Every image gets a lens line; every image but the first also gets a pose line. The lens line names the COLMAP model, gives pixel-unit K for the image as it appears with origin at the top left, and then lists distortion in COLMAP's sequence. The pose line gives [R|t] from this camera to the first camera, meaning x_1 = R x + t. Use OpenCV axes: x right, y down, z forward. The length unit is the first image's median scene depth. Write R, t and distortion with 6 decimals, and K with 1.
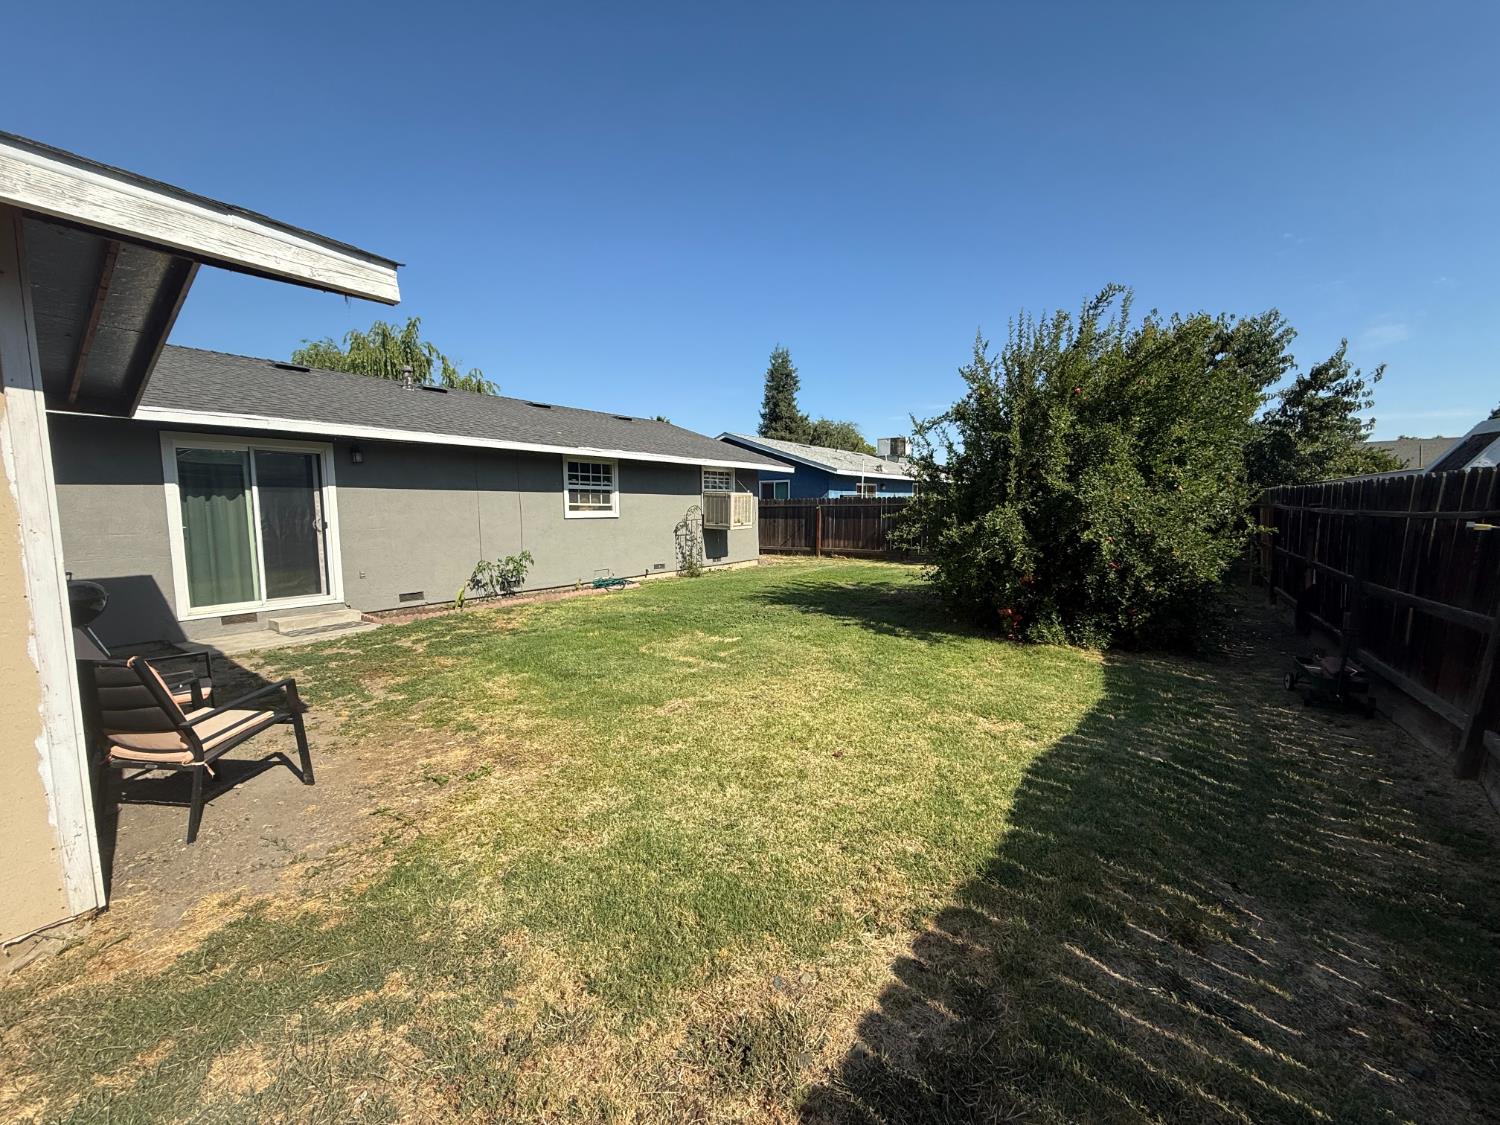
lens RADIAL K [[599.7, 0, 752.8], [0, 599.7, 561.5], [0, 0, 1]] dist [0.000044, -0.000724]
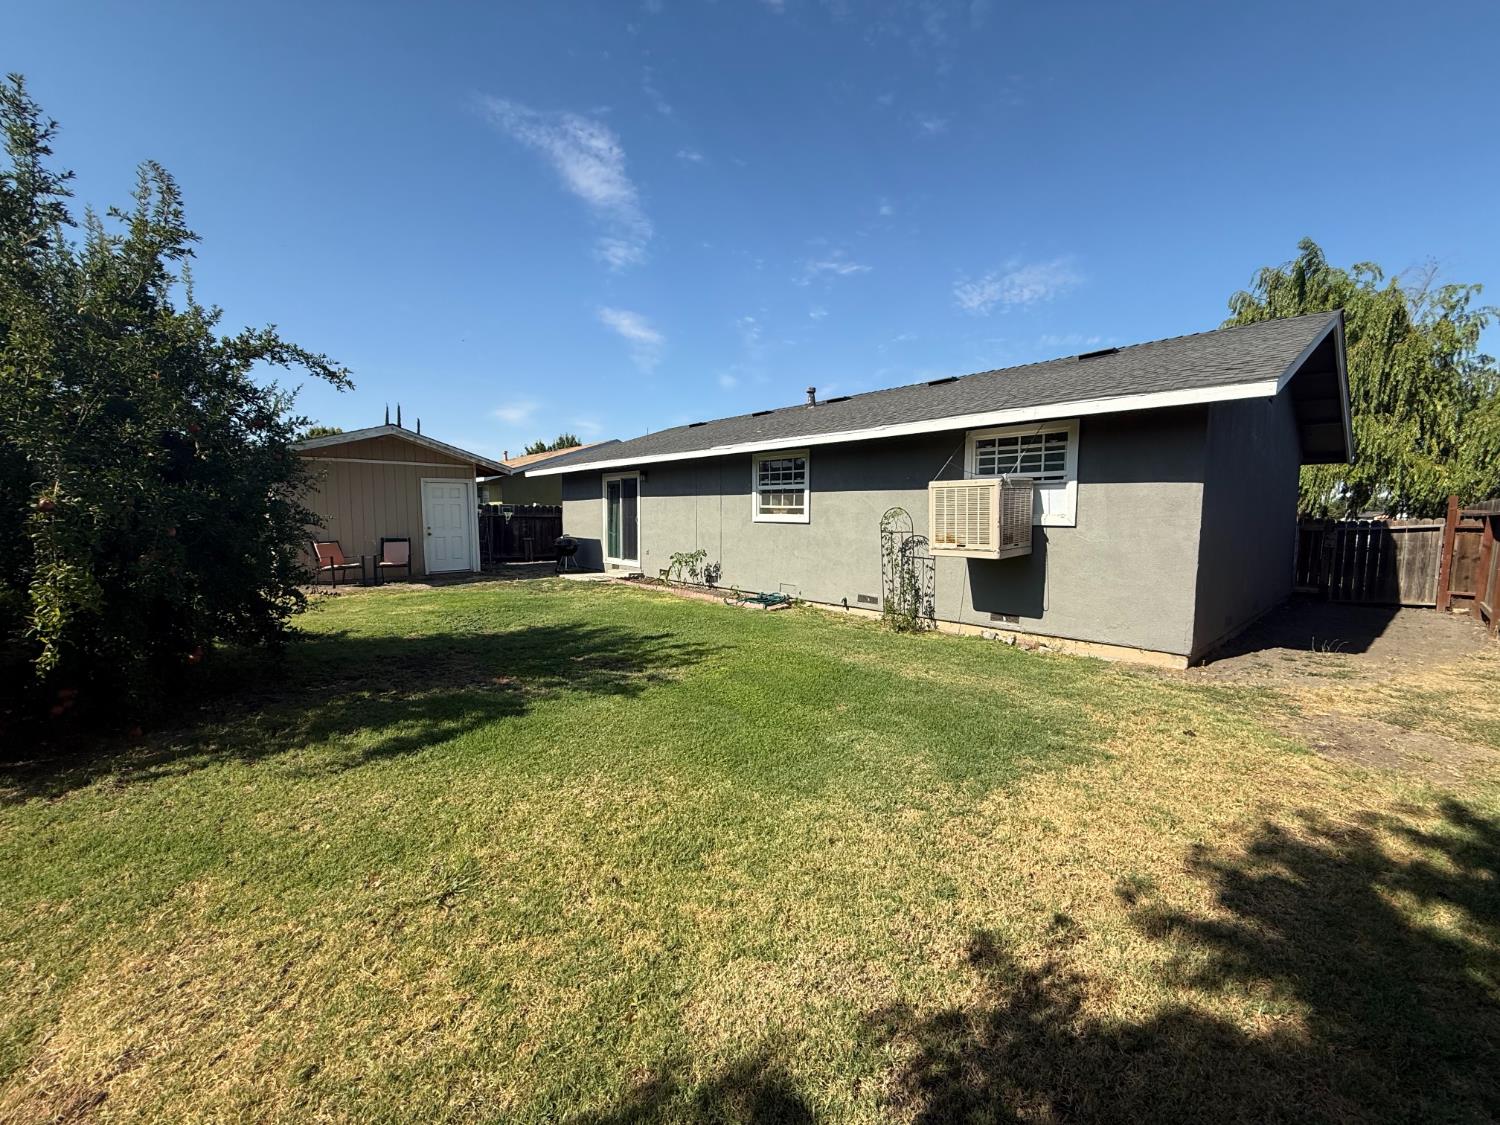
lens RADIAL K [[599.7, 0, 750.9], [0, 599.7, 570.7], [0, 0, 1]] dist [0.000044, -0.000724]
pose [[-0.214927, 0.096759, -0.971825, 0.585299], [-0.094400, 0.988362, 0.119282, -0.102938], [0.972057, 0.117377, -0.203292, 1.142996]]
